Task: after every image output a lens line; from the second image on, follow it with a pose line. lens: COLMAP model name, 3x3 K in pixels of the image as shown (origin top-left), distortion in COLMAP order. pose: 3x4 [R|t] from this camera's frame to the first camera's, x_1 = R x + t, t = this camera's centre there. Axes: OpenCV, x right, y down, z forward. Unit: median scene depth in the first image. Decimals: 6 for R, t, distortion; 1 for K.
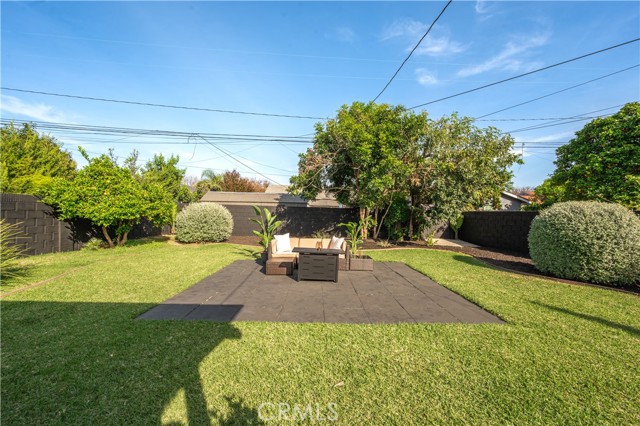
lens RADIAL K [[257.0, 0, 320.0], [0, 257.0, 213.0], [0, 0, 1]] dist [0.000226, -0.000230]
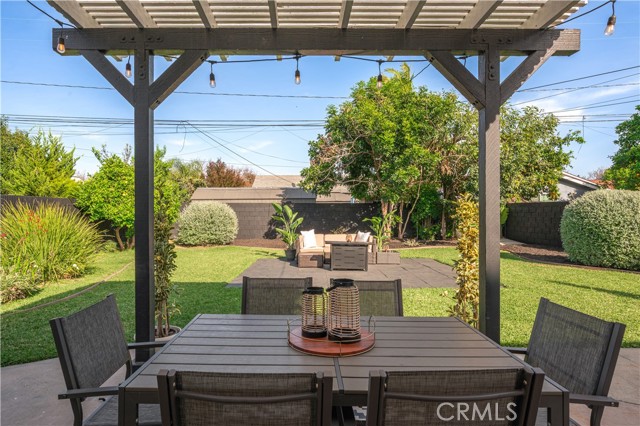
lens RADIAL K [[351.1, 0, 311.2], [0, 351.1, 212.0], [0, 0, 1]] dist [0.016019, 0.000399]
pose [[0.999075, -0.026066, -0.034205, -0.049110], [0.026110, 0.999659, 0.000849, 0.005658], [0.034172, -0.001741, 0.999414, -0.215860]]
